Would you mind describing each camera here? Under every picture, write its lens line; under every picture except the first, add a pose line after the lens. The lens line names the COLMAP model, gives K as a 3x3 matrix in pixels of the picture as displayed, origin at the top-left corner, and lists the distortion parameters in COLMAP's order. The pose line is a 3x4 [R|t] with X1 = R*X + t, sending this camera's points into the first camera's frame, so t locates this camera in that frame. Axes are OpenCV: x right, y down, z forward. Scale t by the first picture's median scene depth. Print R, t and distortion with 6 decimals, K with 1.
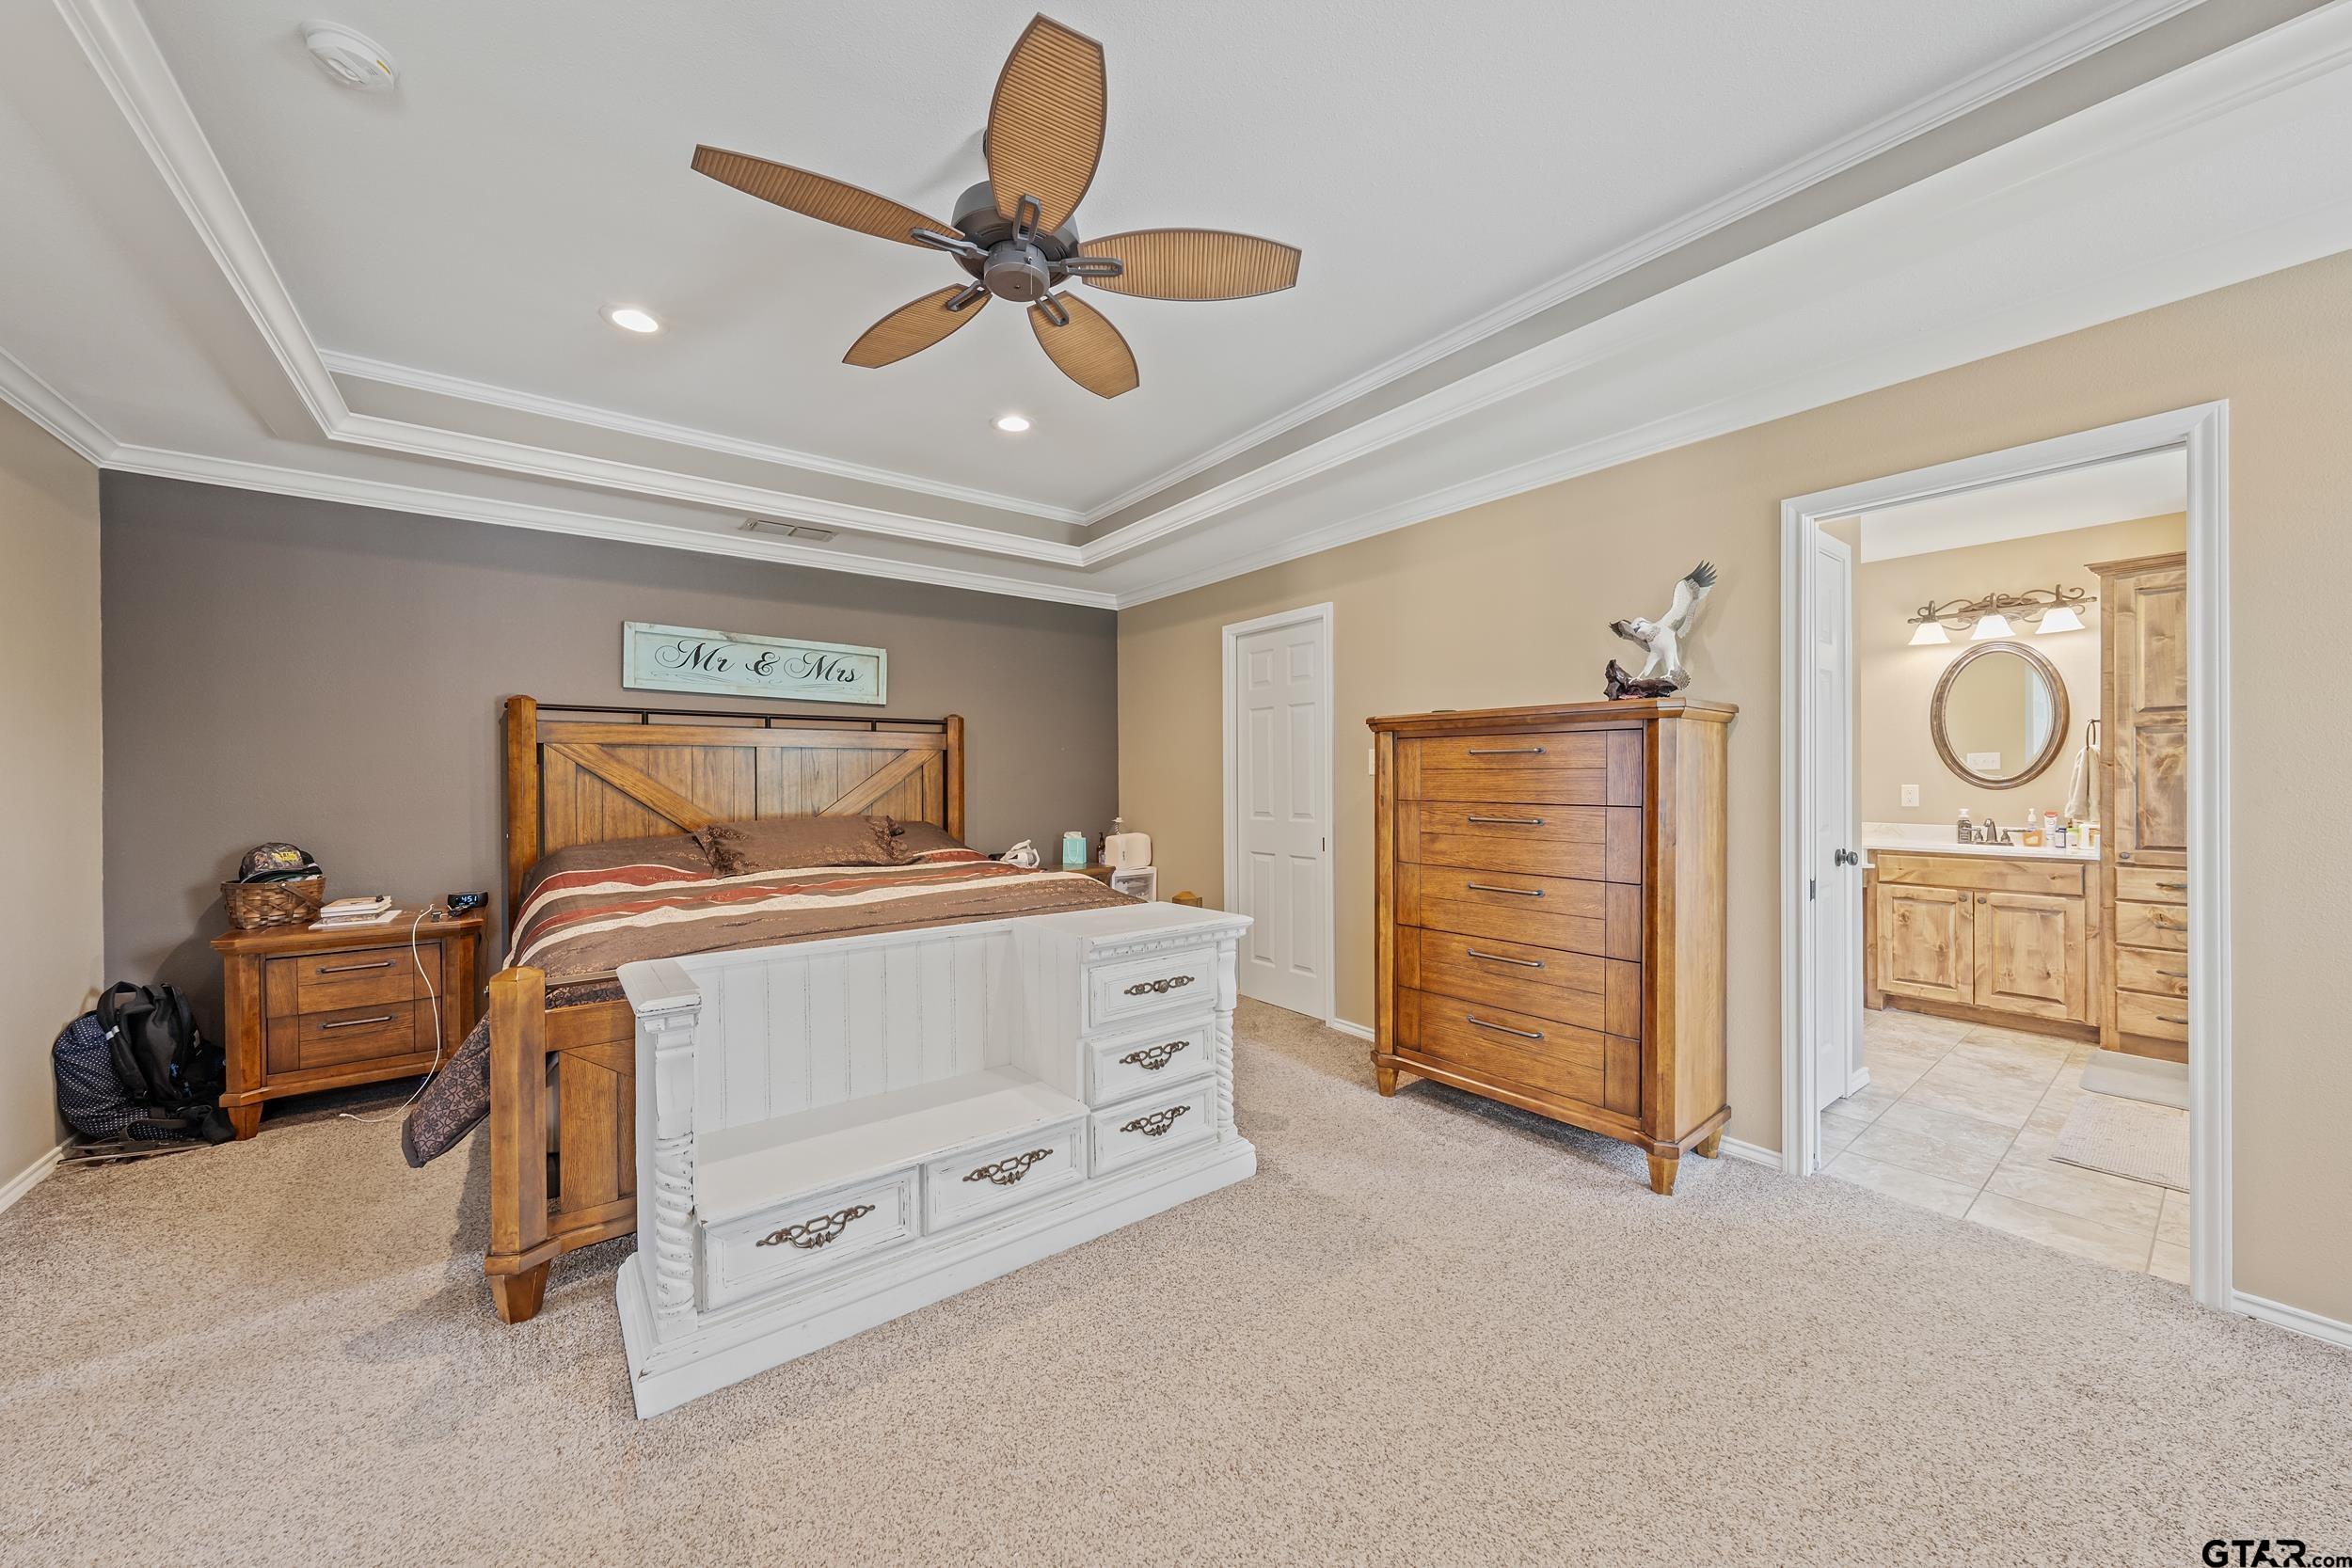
lens RADIAL K [[833.6, 0, 1177.1], [0, 833.6, 773.5], [0, 0, 1]] dist [-0.000890, -0.000027]
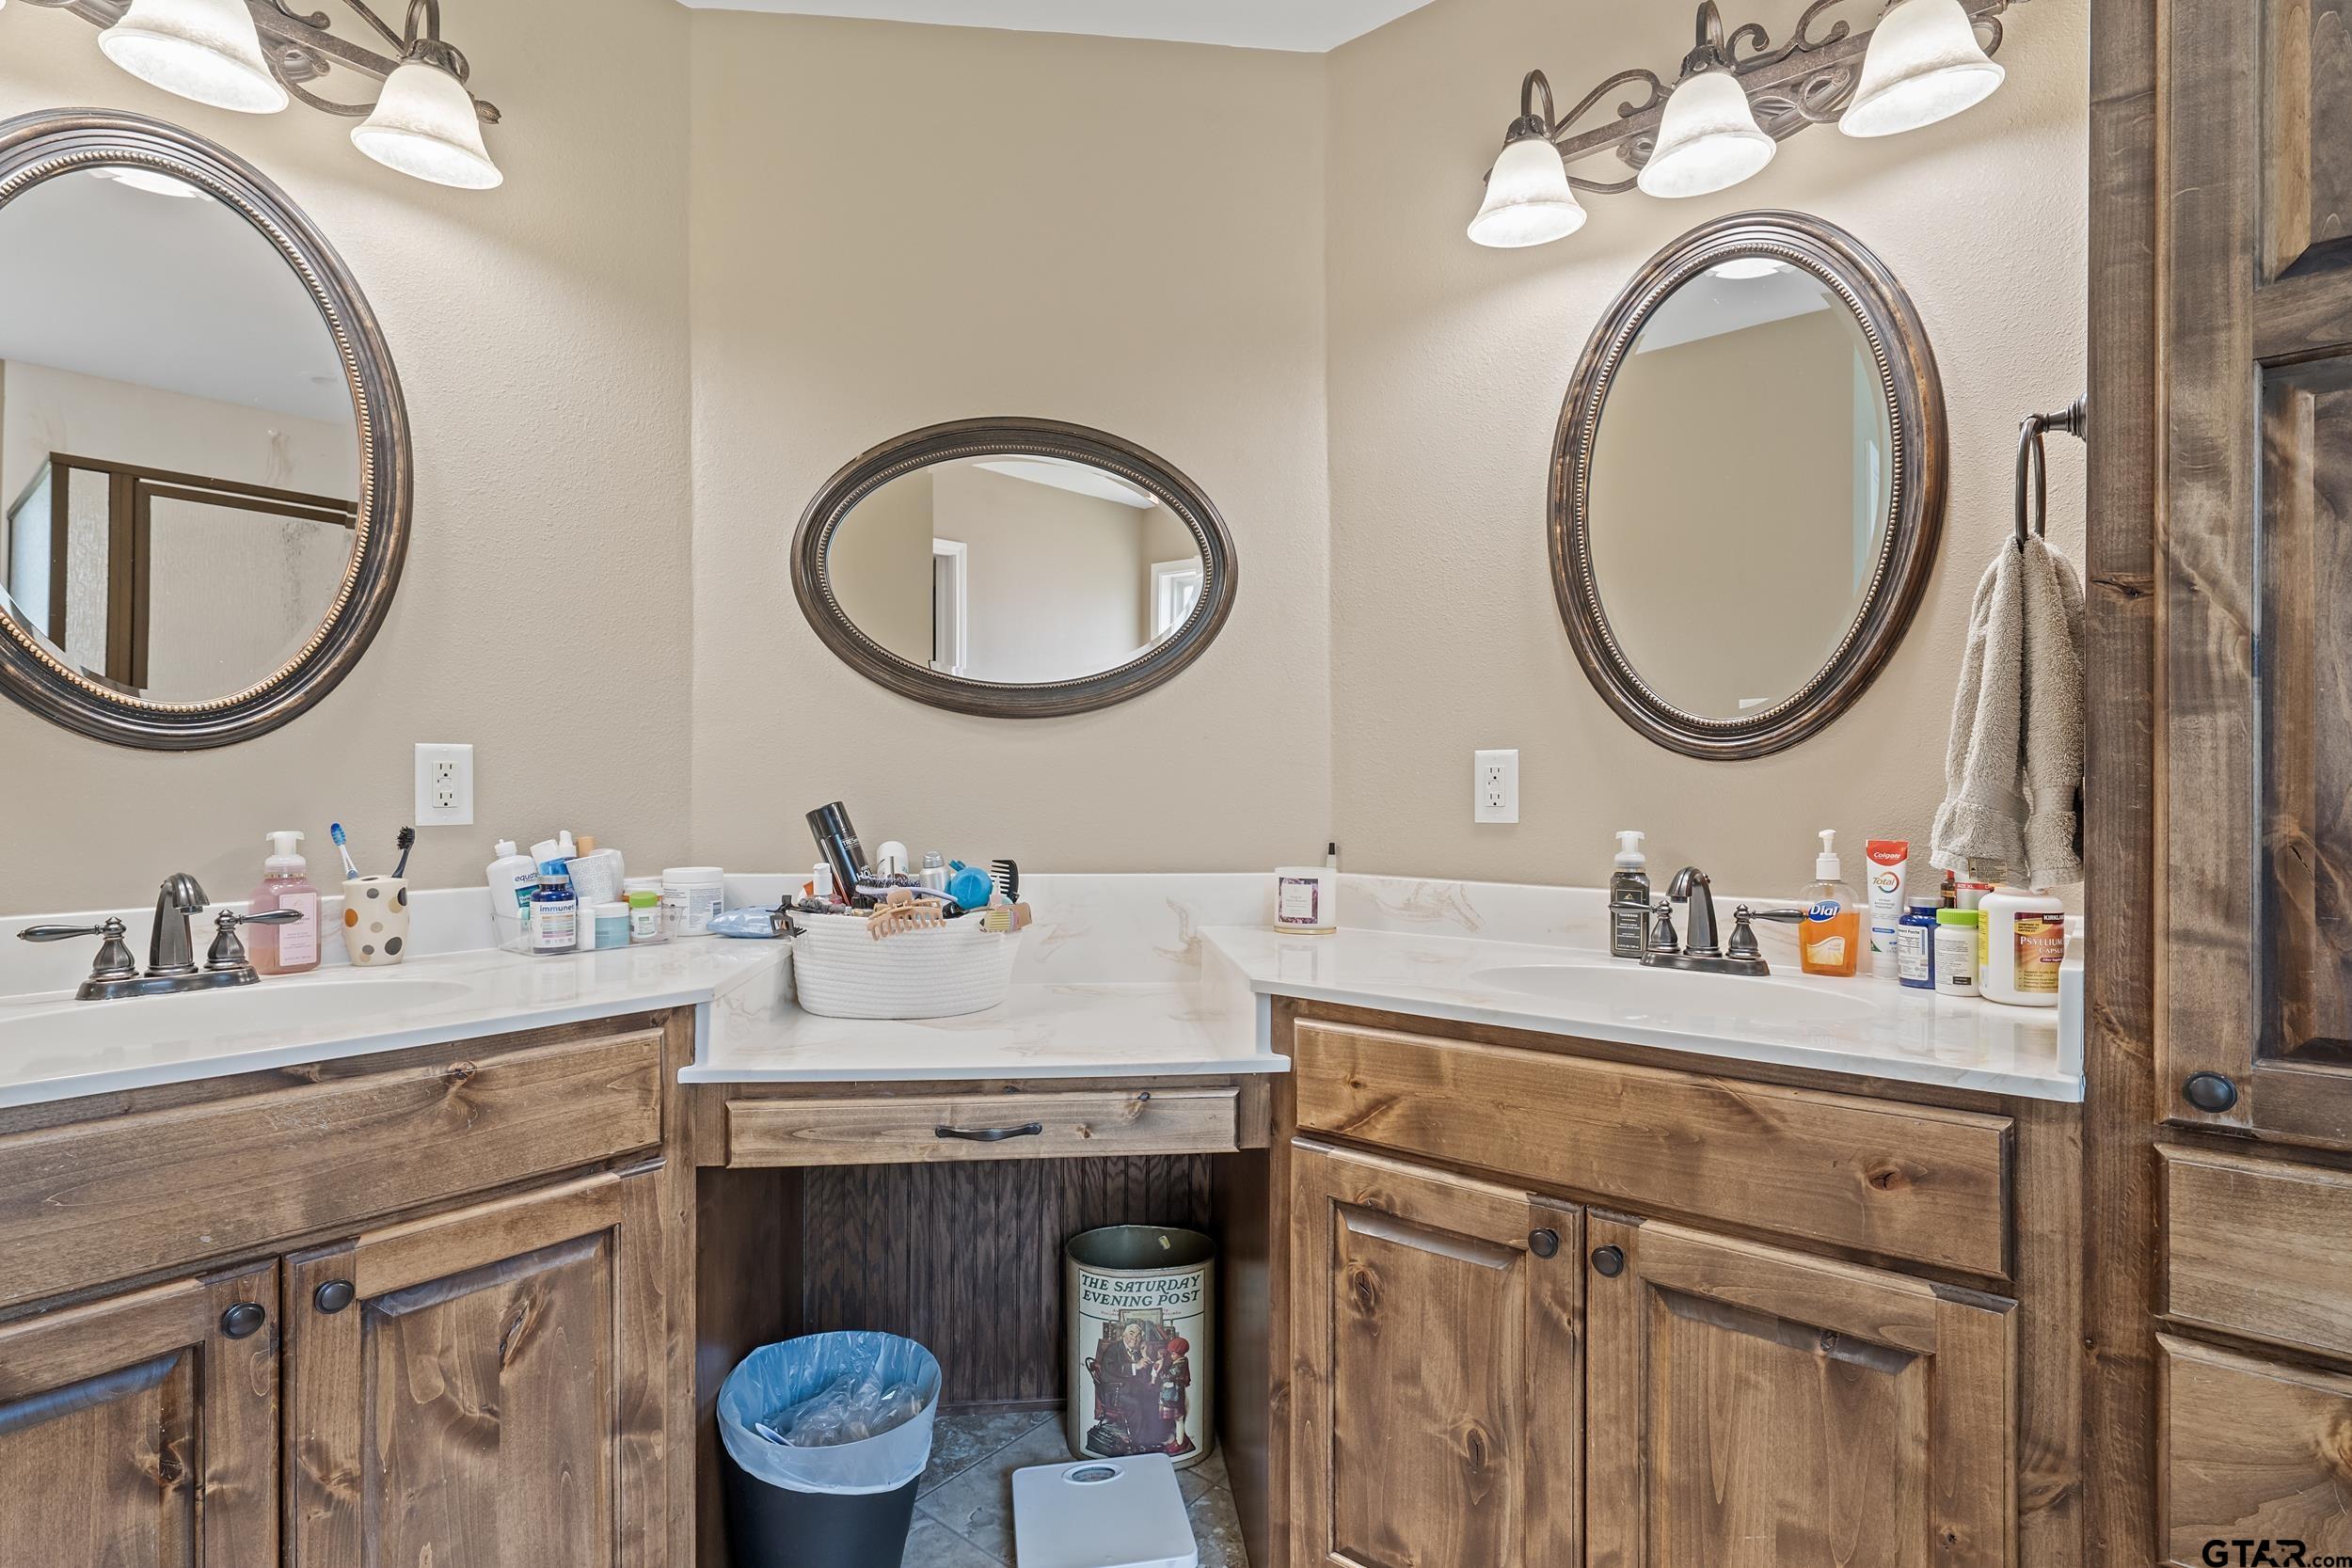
lens RADIAL K [[1131.1, 0, 1174.7], [0, 1131.1, 777.8], [0, 0, 1]] dist [-0.001659, -0.000571]
pose [[0.974239, 0.011407, 0.225228, 0.801941], [-0.009492, 0.999909, -0.009581, 0.033653], [-0.225317, 0.007196, 0.974259, 0.752520]]
